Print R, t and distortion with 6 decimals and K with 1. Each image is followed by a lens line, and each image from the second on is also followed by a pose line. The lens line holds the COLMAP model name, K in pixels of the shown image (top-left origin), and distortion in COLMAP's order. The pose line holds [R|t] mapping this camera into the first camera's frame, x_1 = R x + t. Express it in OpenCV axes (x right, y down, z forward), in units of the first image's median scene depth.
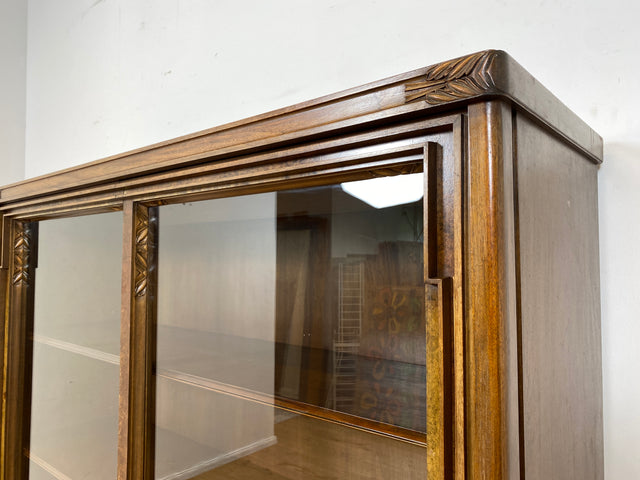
lens RADIAL K [[483.9, 0, 319.0], [0, 483.9, 229.1], [0, 0, 1]] dist [0.025761, -0.017904]
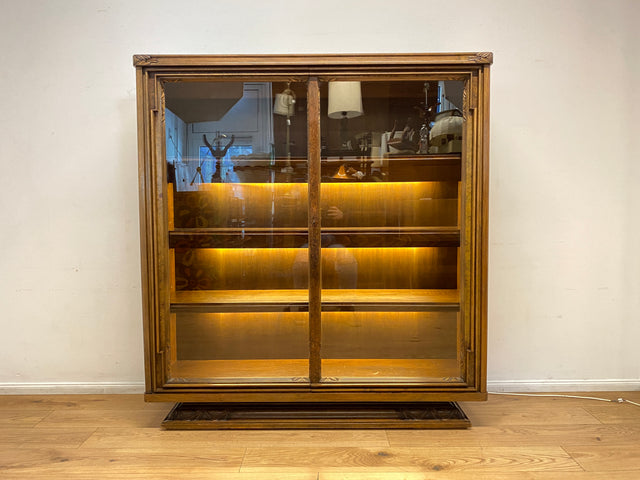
lens RADIAL K [[483.9, 0, 317.0], [0, 483.9, 238.1], [0, 0, 1]] dist [0.025761, -0.017904]
pose [[0.768981, -0.034121, 0.638361, -1.232882], [-0.035946, 0.994687, 0.096468, 0.306409], [-0.638261, -0.097129, 0.763668, -0.491810]]
